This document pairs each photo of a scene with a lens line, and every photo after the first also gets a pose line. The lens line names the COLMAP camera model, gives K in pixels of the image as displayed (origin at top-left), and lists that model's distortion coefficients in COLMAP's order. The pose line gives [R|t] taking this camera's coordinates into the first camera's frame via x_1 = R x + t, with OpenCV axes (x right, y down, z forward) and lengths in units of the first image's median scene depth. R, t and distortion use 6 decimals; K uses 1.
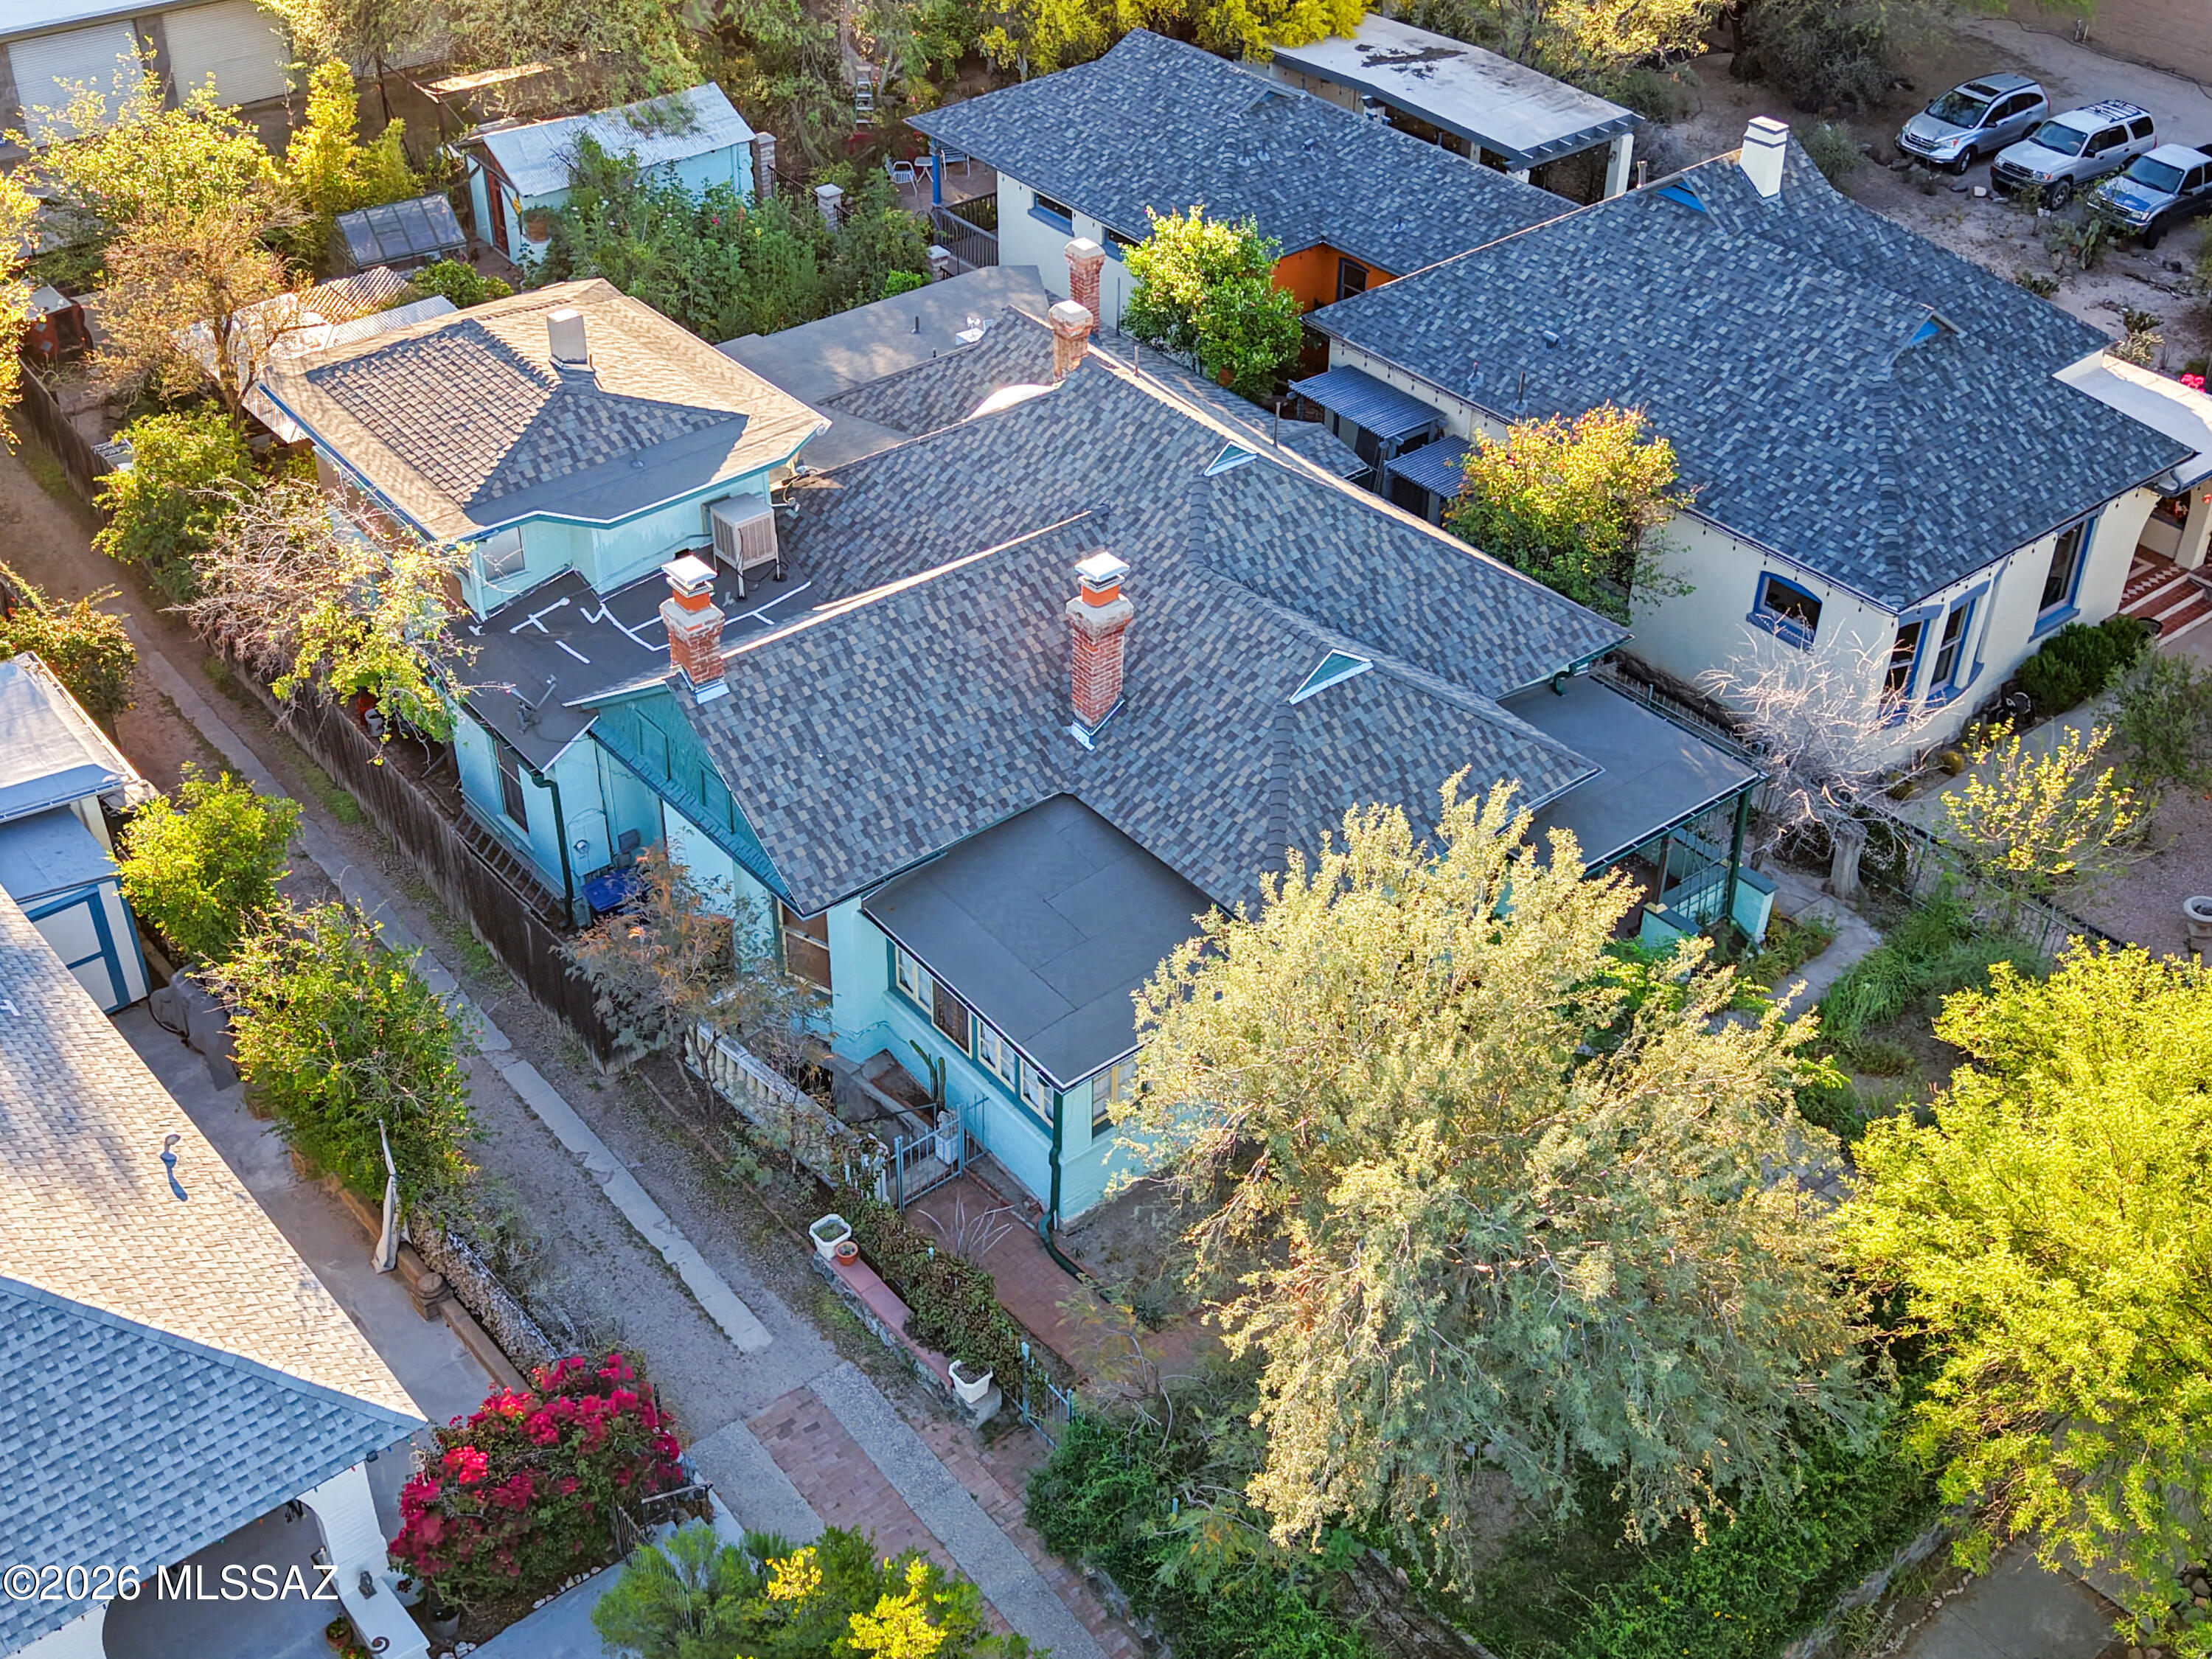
lens RADIAL K [[2468.3, 0, 1106.0], [0, 2468.3, 829.5], [0, 0, 1]] dist [0.114621, -0.273054]
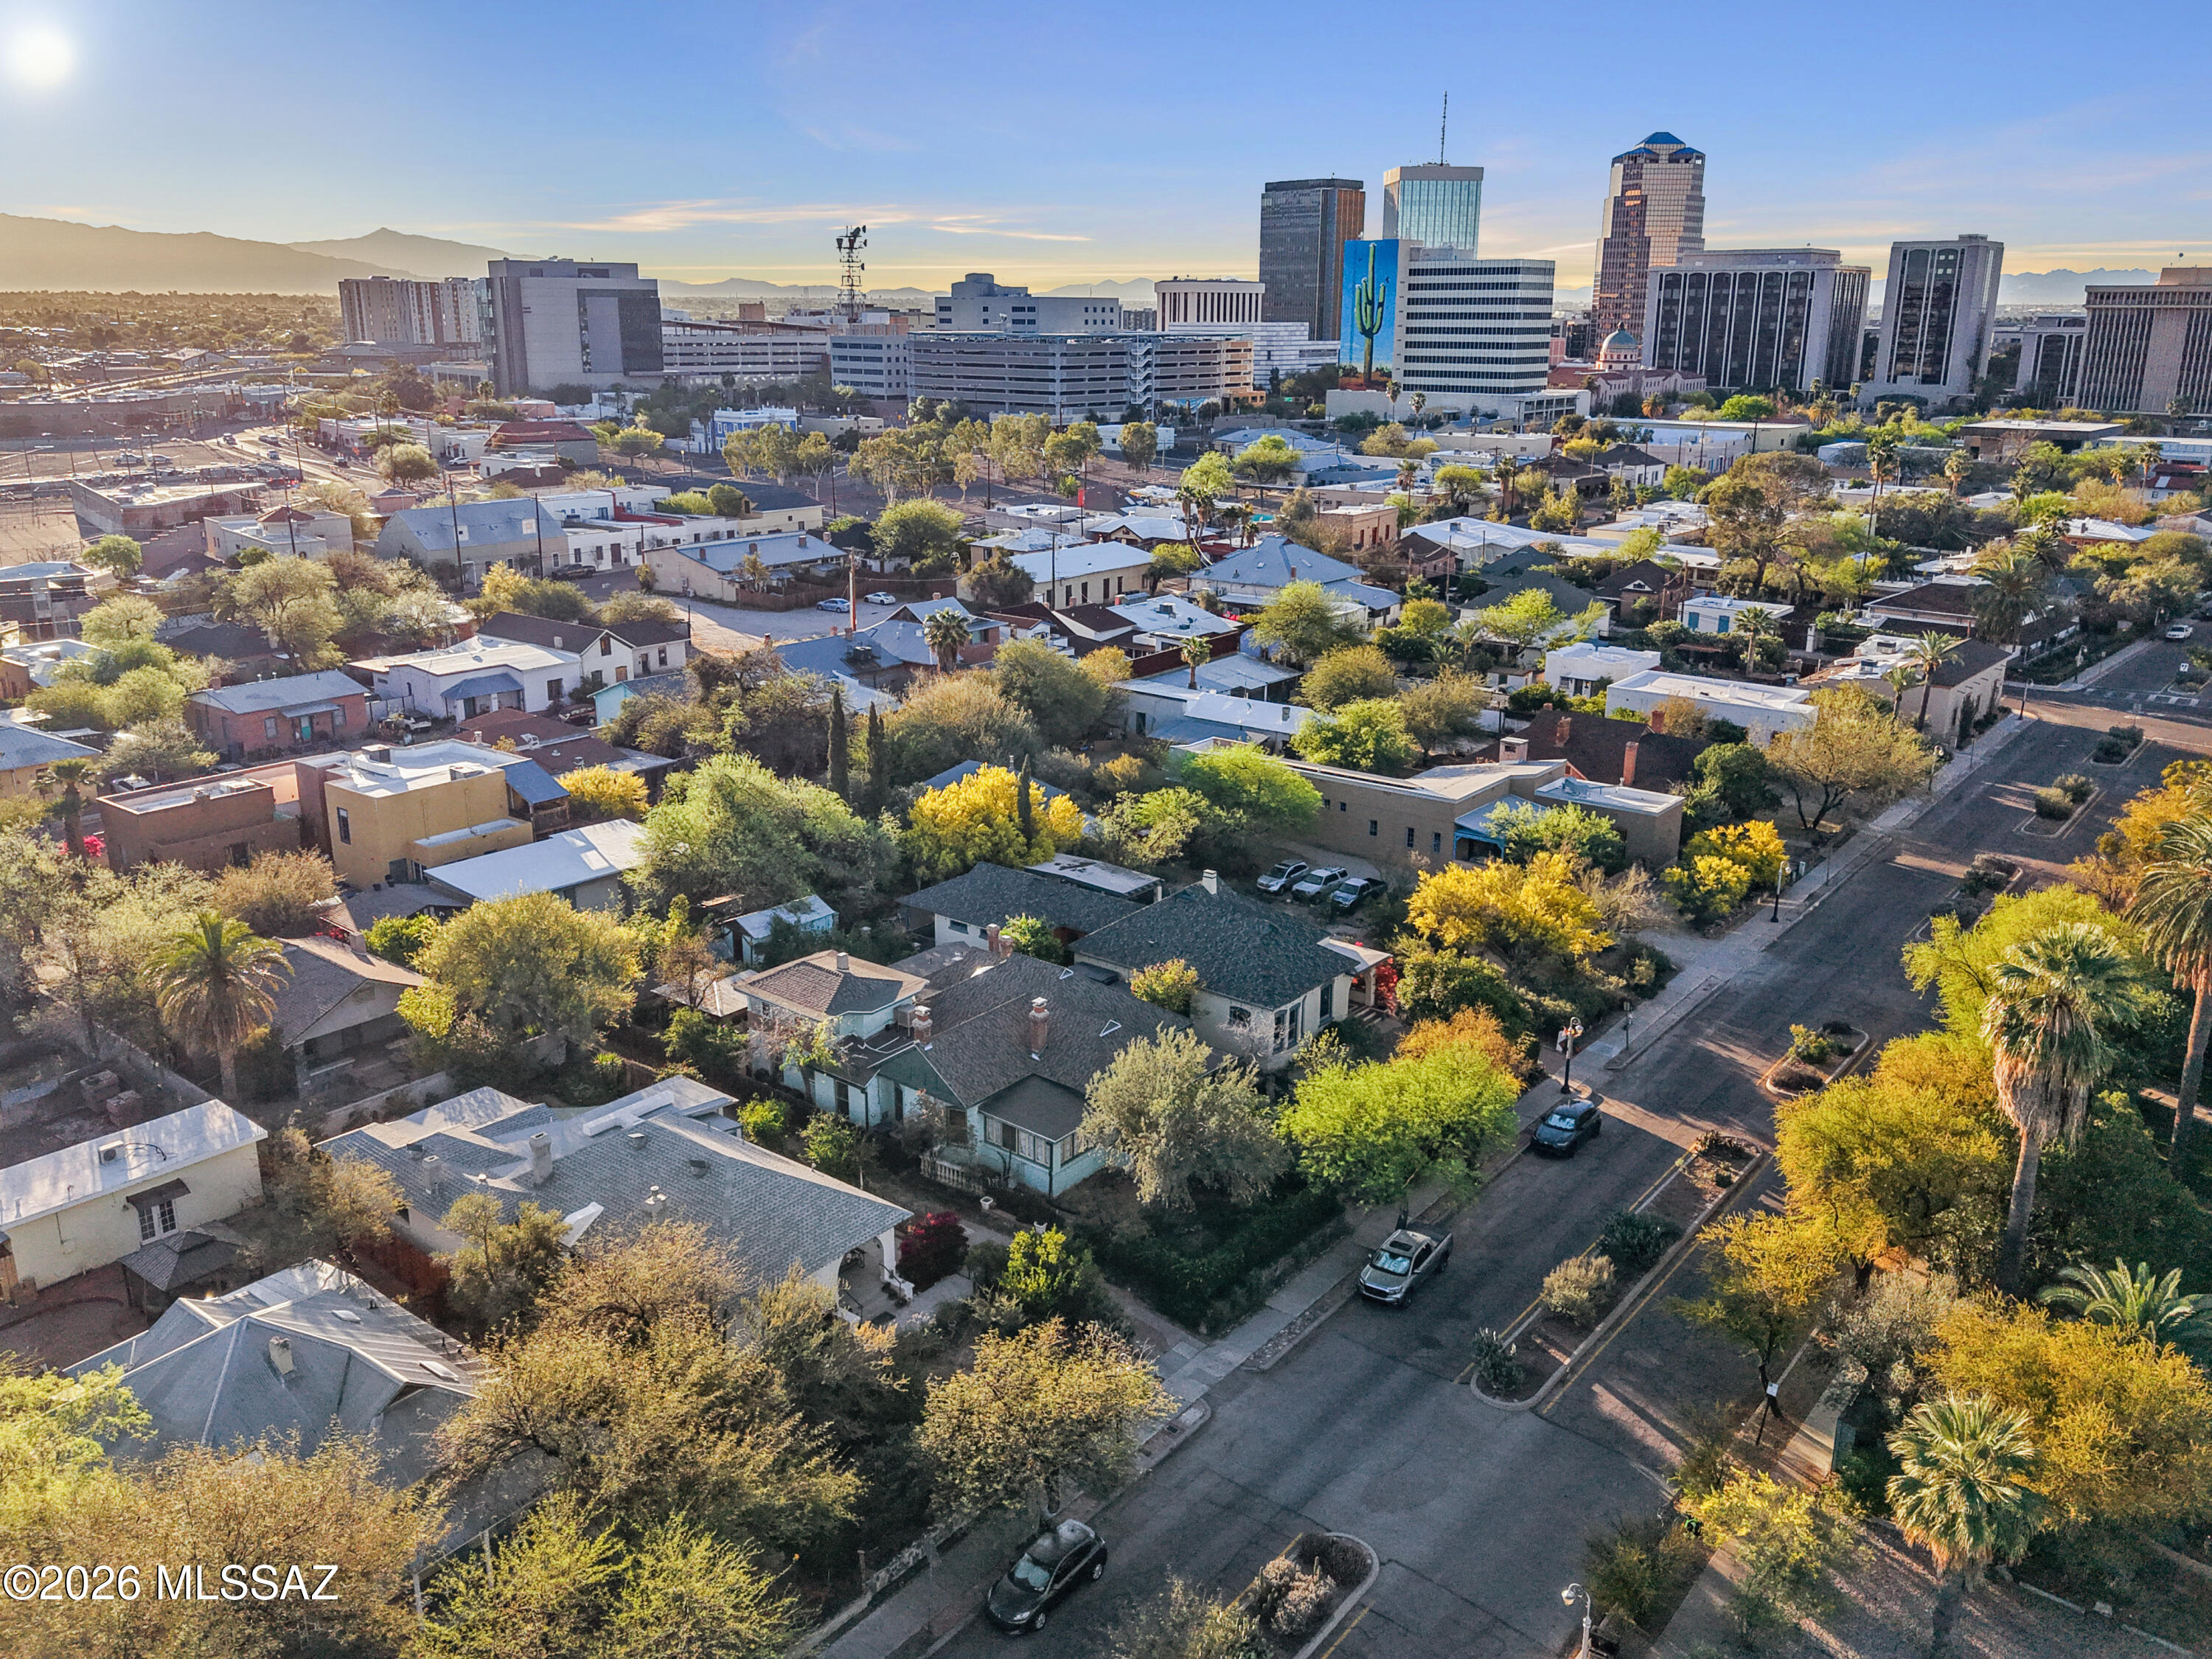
lens RADIAL K [[1680.4, 0, 1106.0], [0, 1680.4, 829.5], [0, 0, 1]] dist [0.000985, 0.000045]
pose [[0.977850, -0.067532, 0.198112, -0.212078], [0.131272, 0.935097, -0.329182, 0.265667], [-0.163024, 0.347897, 0.923250, -0.723467]]
